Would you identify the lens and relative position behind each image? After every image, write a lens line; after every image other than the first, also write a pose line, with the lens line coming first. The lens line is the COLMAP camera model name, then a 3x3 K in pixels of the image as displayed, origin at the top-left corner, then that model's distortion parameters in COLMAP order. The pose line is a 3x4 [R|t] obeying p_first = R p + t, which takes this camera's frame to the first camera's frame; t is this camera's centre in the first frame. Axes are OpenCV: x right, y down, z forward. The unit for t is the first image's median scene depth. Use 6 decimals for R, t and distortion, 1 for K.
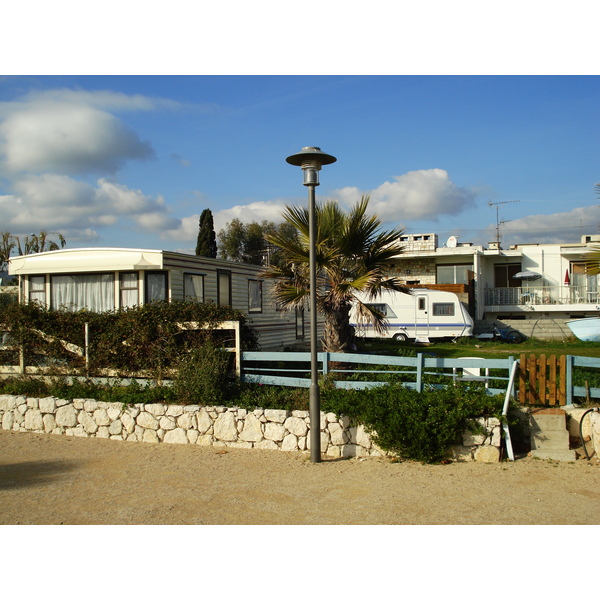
lens RADIAL K [[2542.8, 0, 299.6], [0, 2542.8, 303.6], [0, 0, 1]] dist [-1.040920, 0.000000]
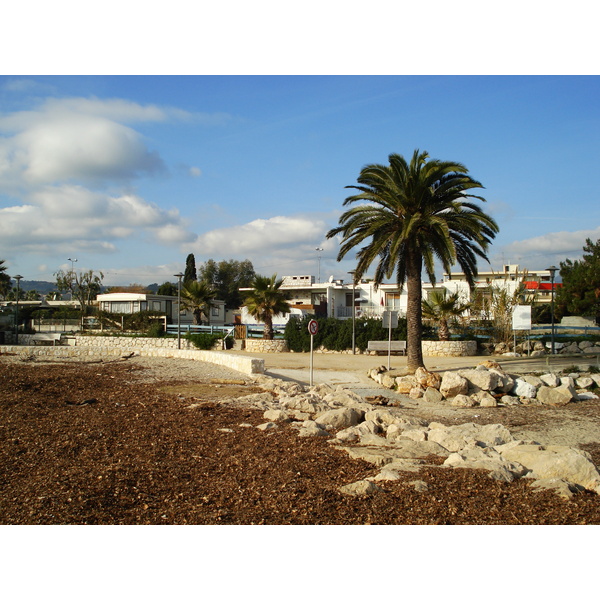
lens RADIAL K [[2542.8, 0, 300.1], [0, 2542.8, 298.3], [0, 0, 1]] dist [-1.040920, 0.000000]
pose [[0.999840, 0.017029, -0.005416, 0.060171], [-0.017069, 0.999827, -0.007361, 0.001620], [0.005289, 0.007452, 0.999958, -0.838038]]
